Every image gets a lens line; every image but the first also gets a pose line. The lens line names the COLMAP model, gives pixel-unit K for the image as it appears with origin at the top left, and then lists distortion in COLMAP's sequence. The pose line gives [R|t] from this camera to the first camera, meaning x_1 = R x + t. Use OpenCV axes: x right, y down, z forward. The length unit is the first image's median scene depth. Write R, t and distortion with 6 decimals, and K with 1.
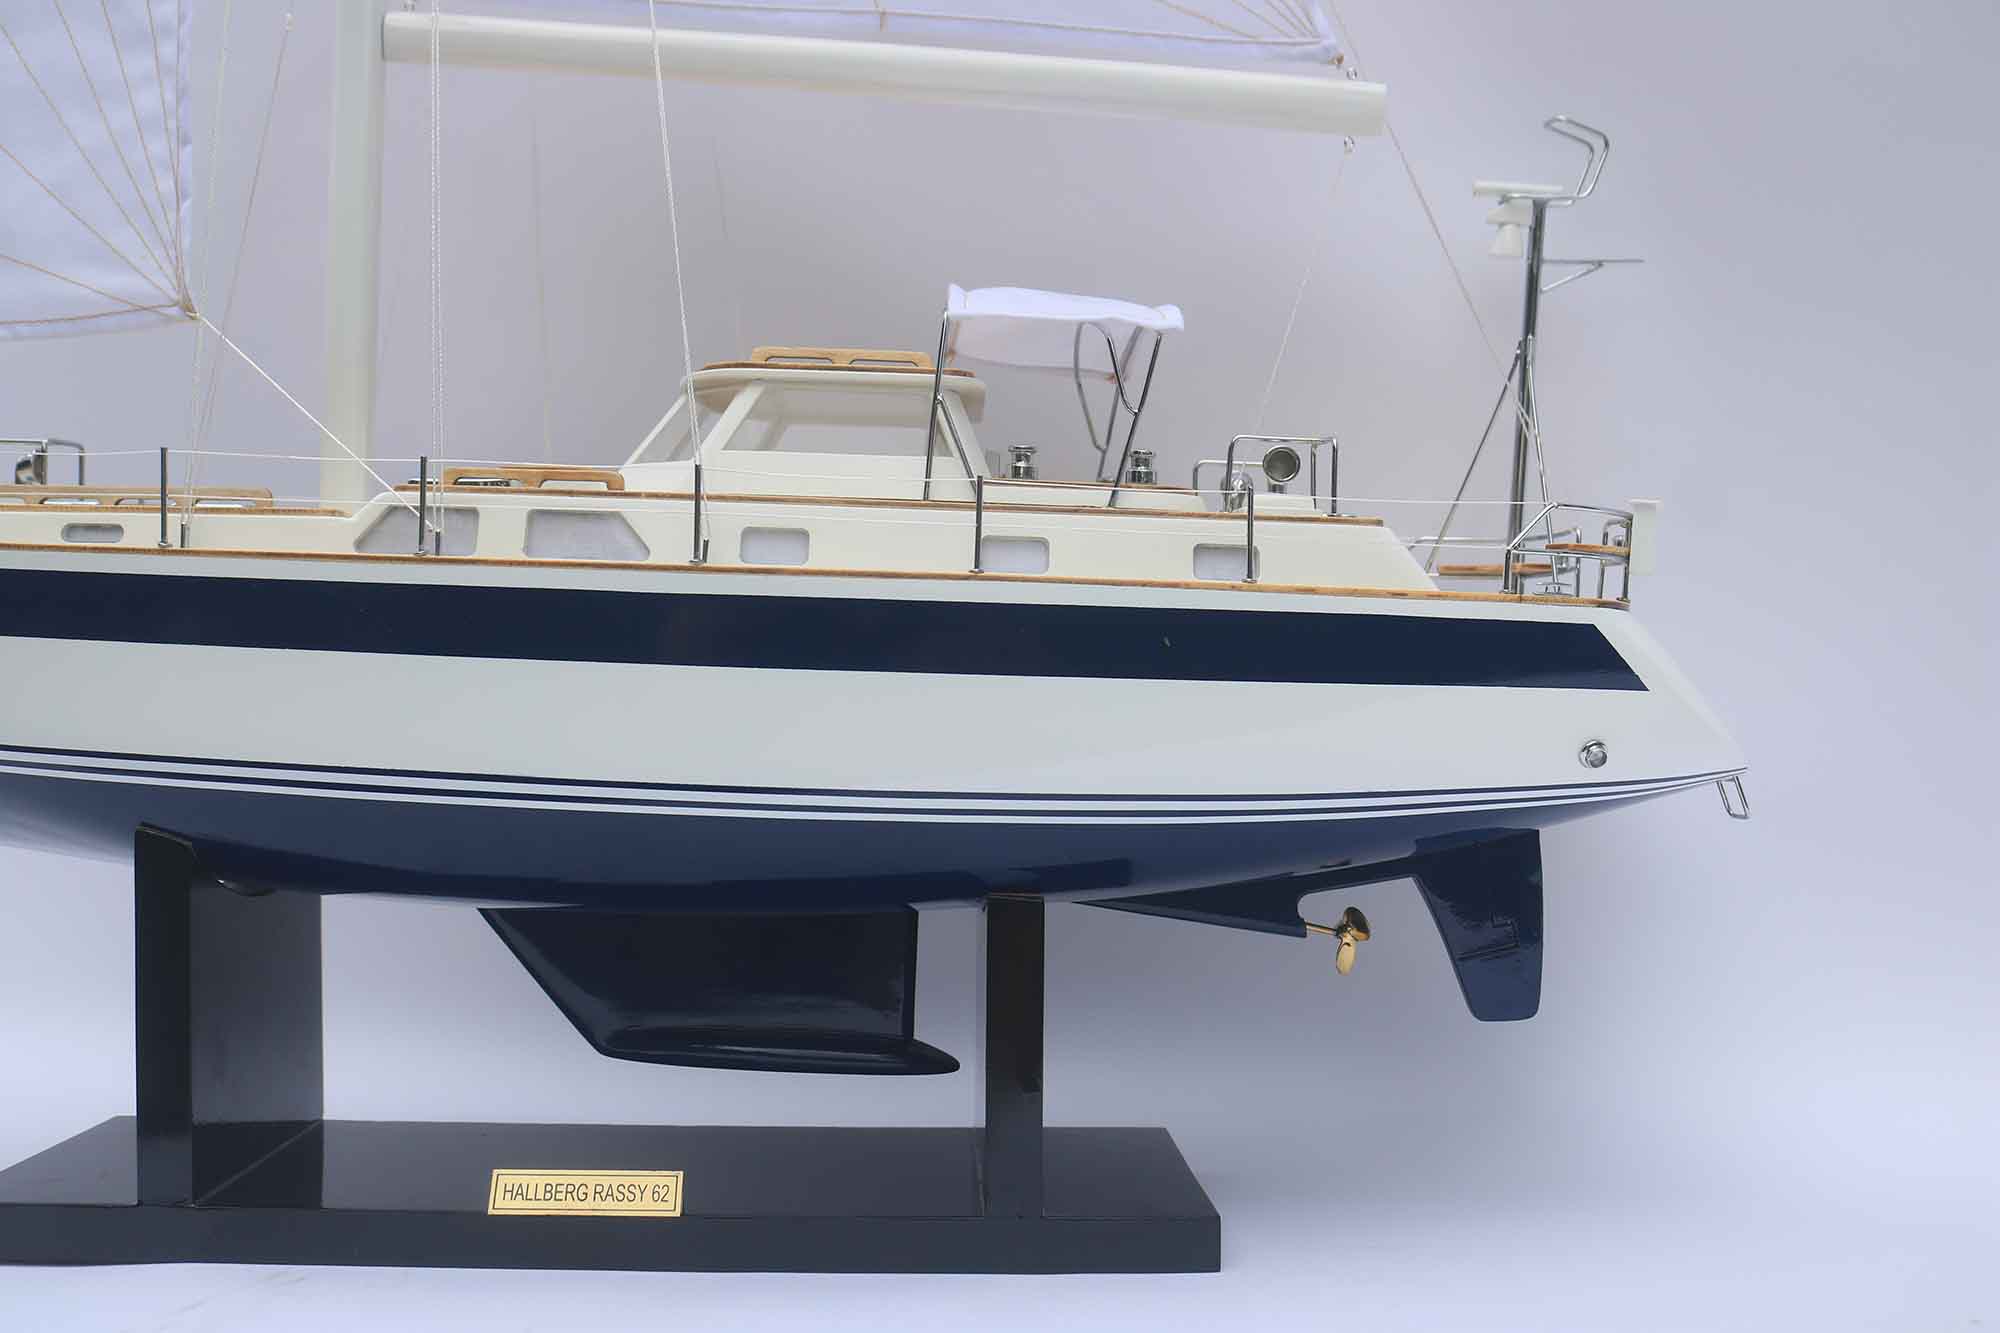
lens RADIAL K [[1985.4, 0, 997.3], [0, 1985.4, 656.1], [0, 0, 1]] dist [-0.097083, 0.002584]
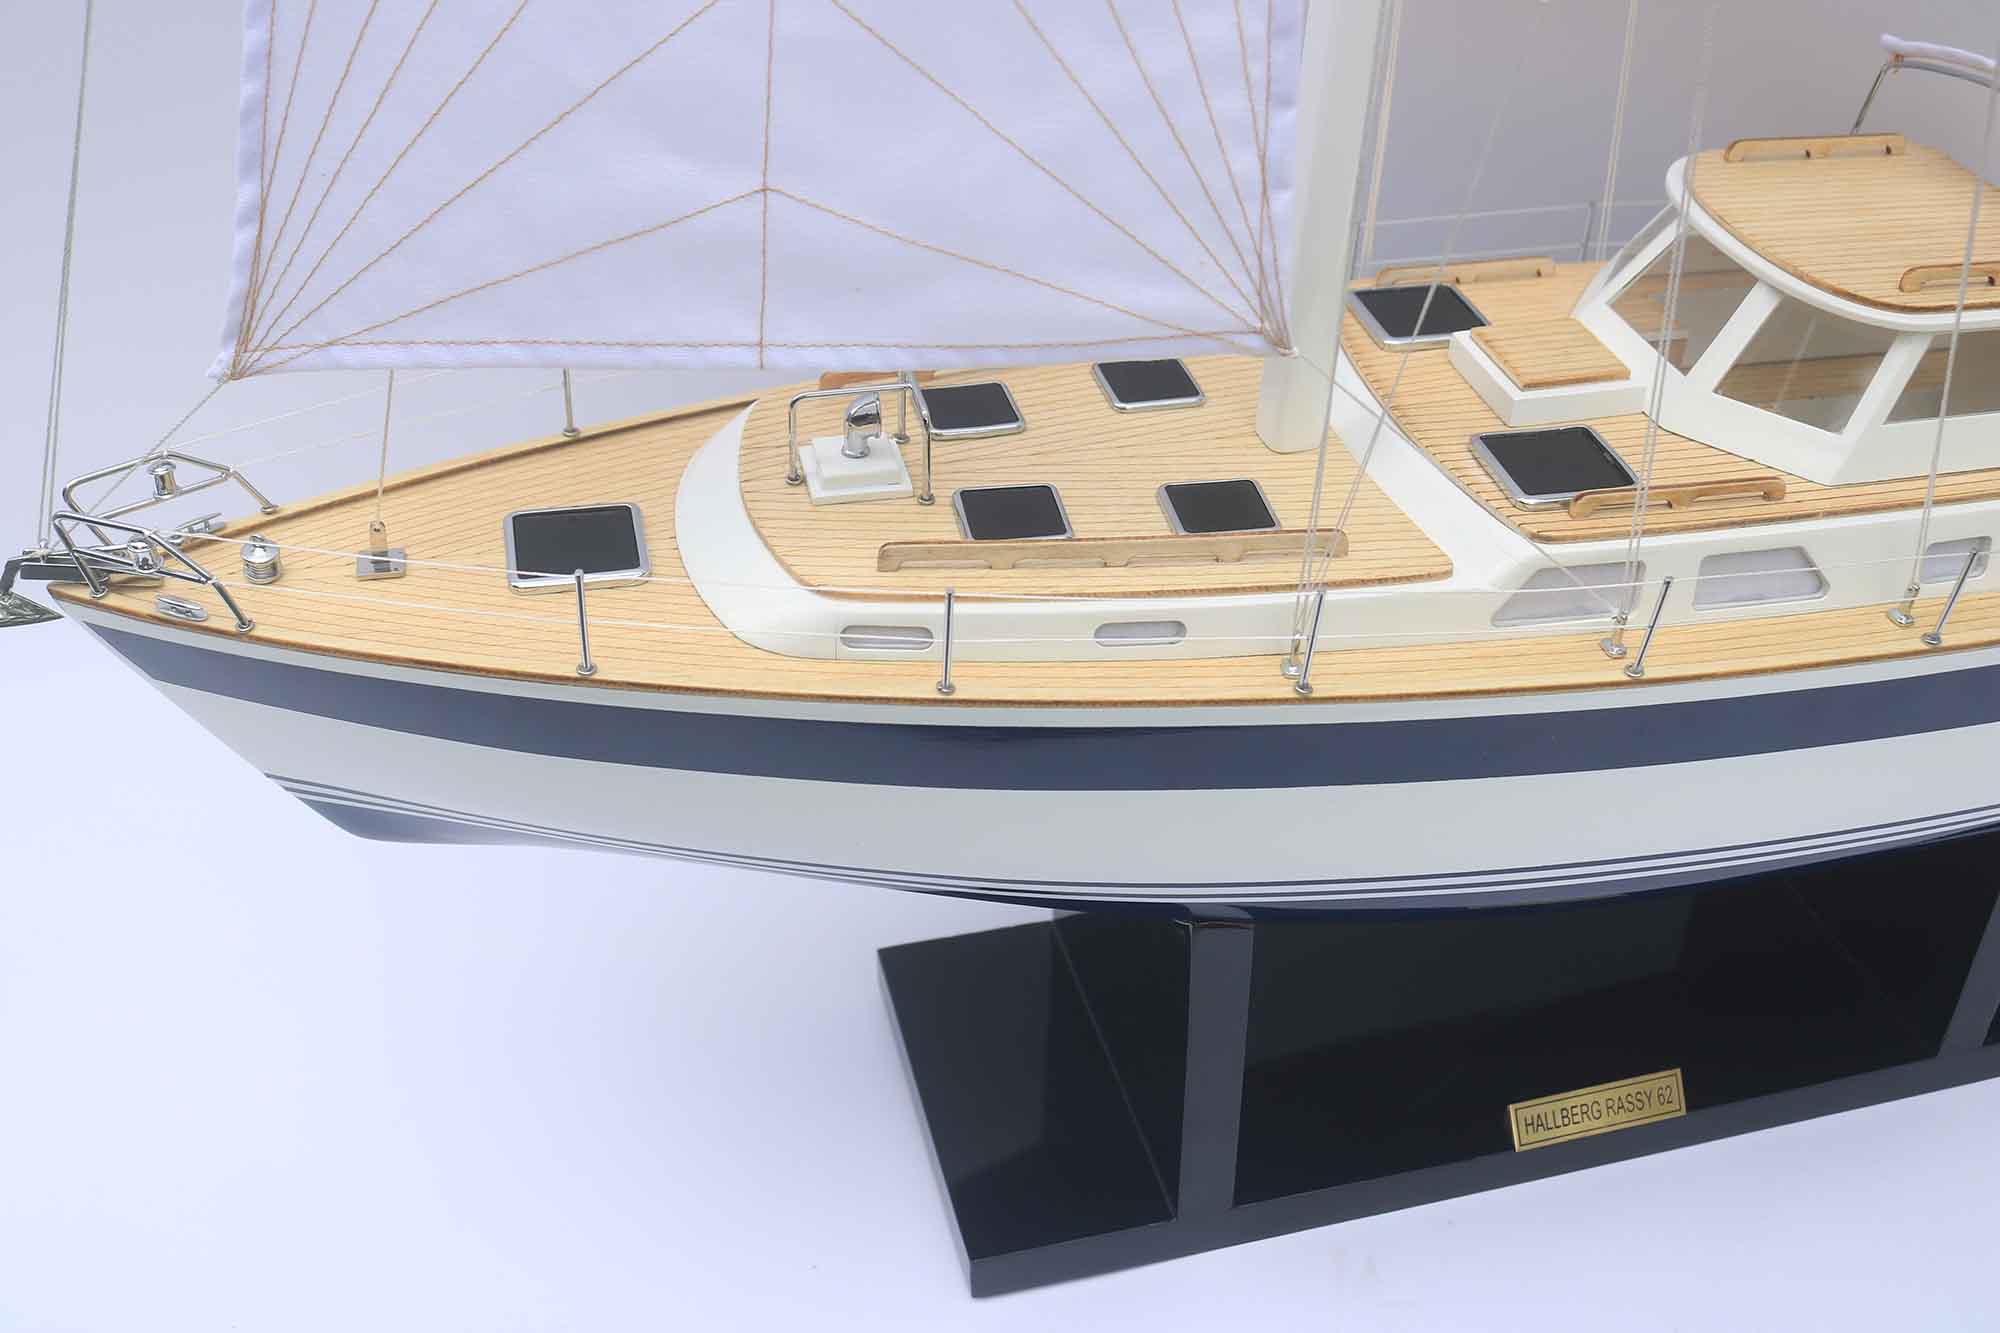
lens RADIAL K [[1934.2, 0, 990.4], [0, 1934.2, 623.4], [0, 0, 1]] dist [-0.092451, 0.003414]
pose [[0.979505, -0.119431, 0.162191, -0.633718], [0.004574, 0.818222, 0.574885, -0.486491], [-0.201367, -0.562361, 0.801999, 0.411349]]
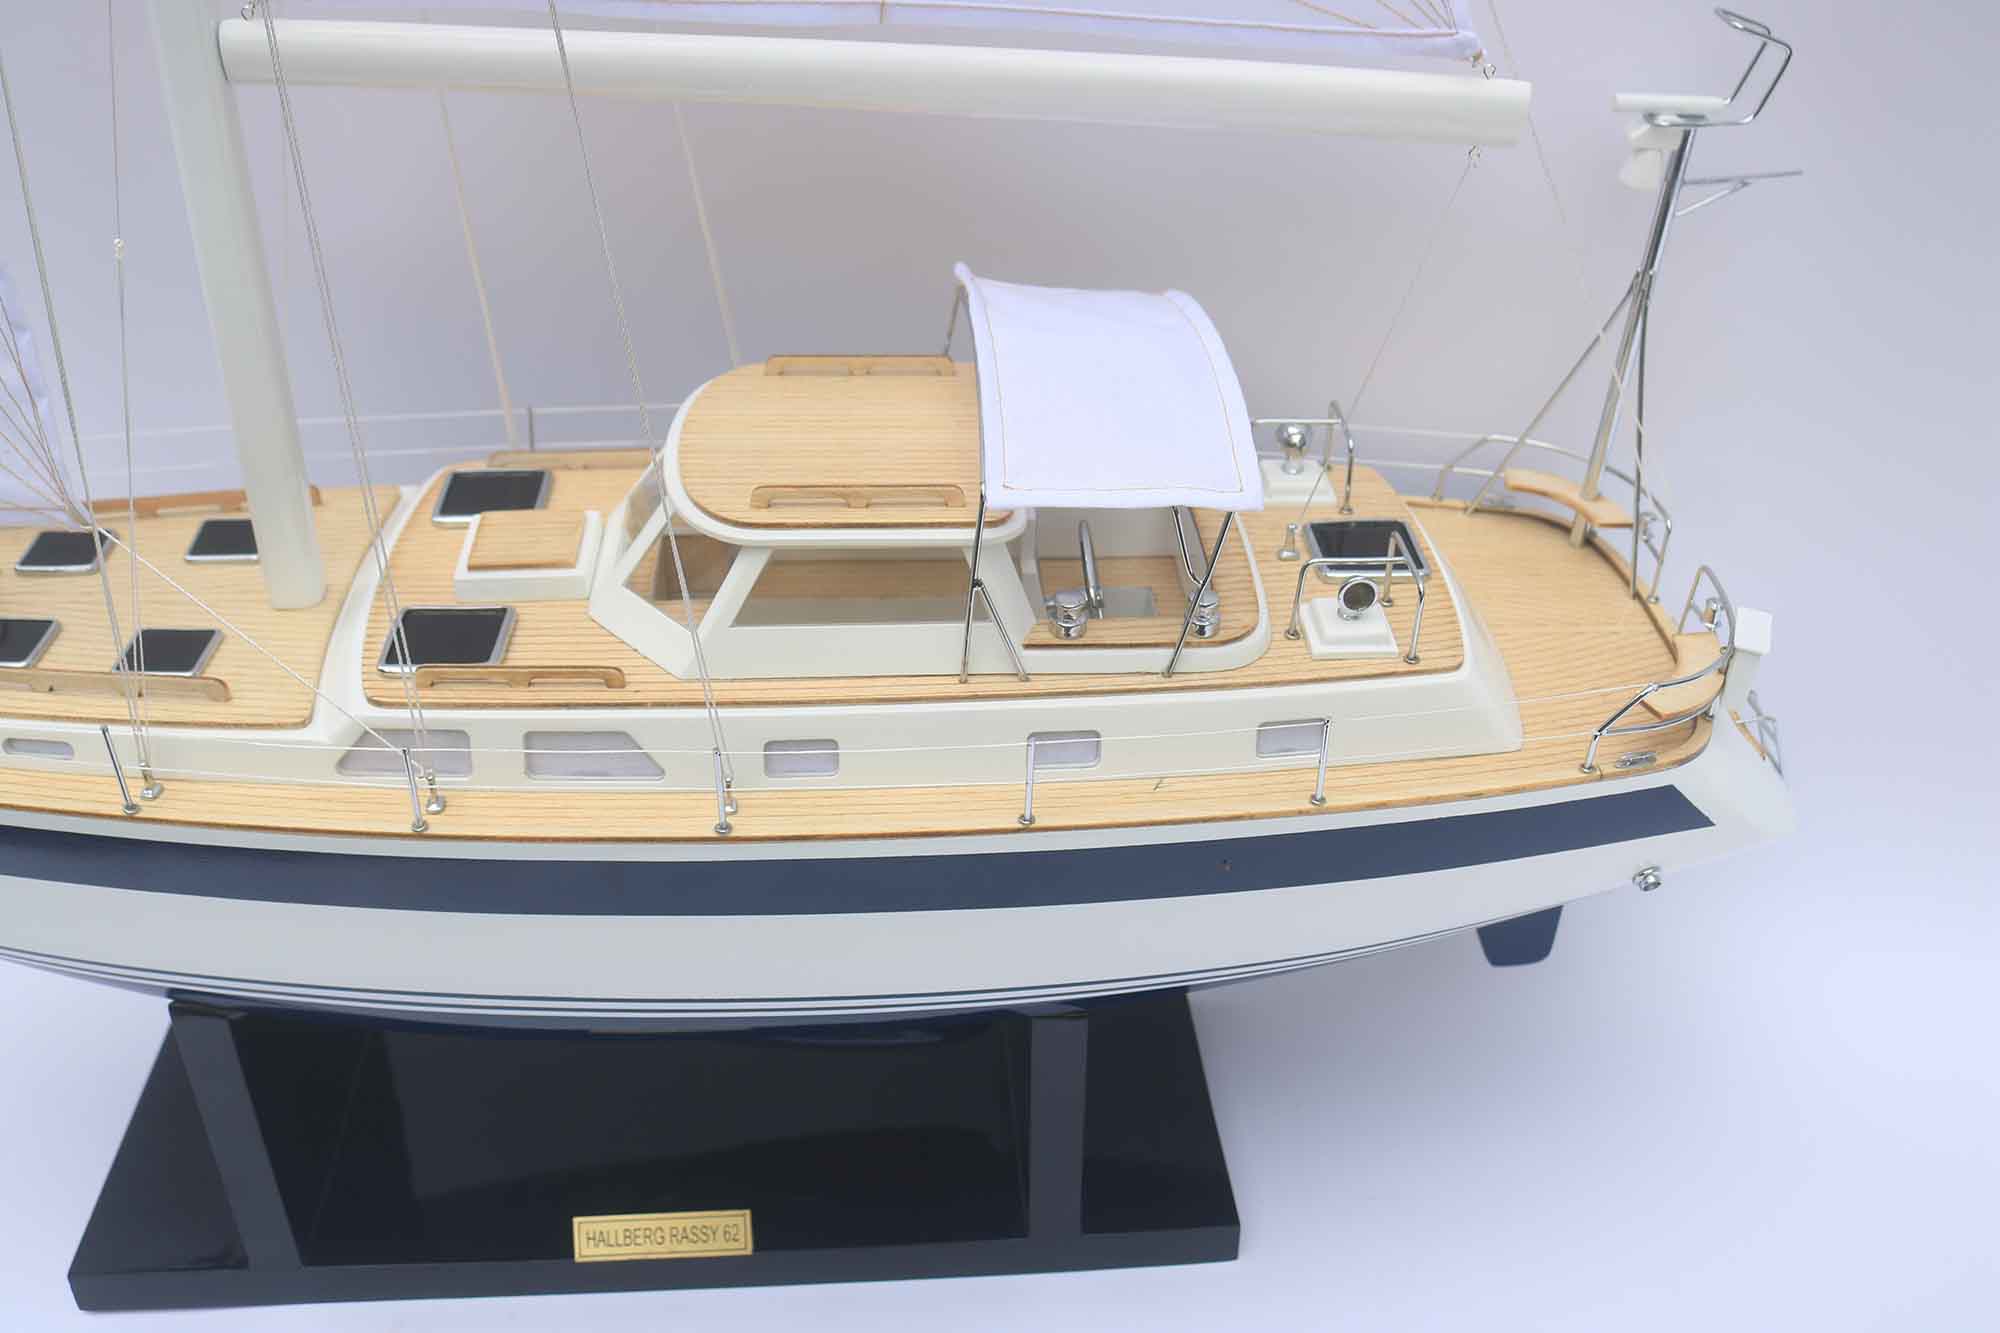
lens RADIAL K [[1945.3, 0, 985.1], [0, 1945.3, 667.7], [0, 0, 1]] dist [-0.095649, 0.006880]
pose [[0.999574, -0.023188, 0.017706, -0.041363], [0.009824, 0.838967, 0.544094, -0.561496], [-0.027471, -0.543688, 0.838837, 0.265213]]
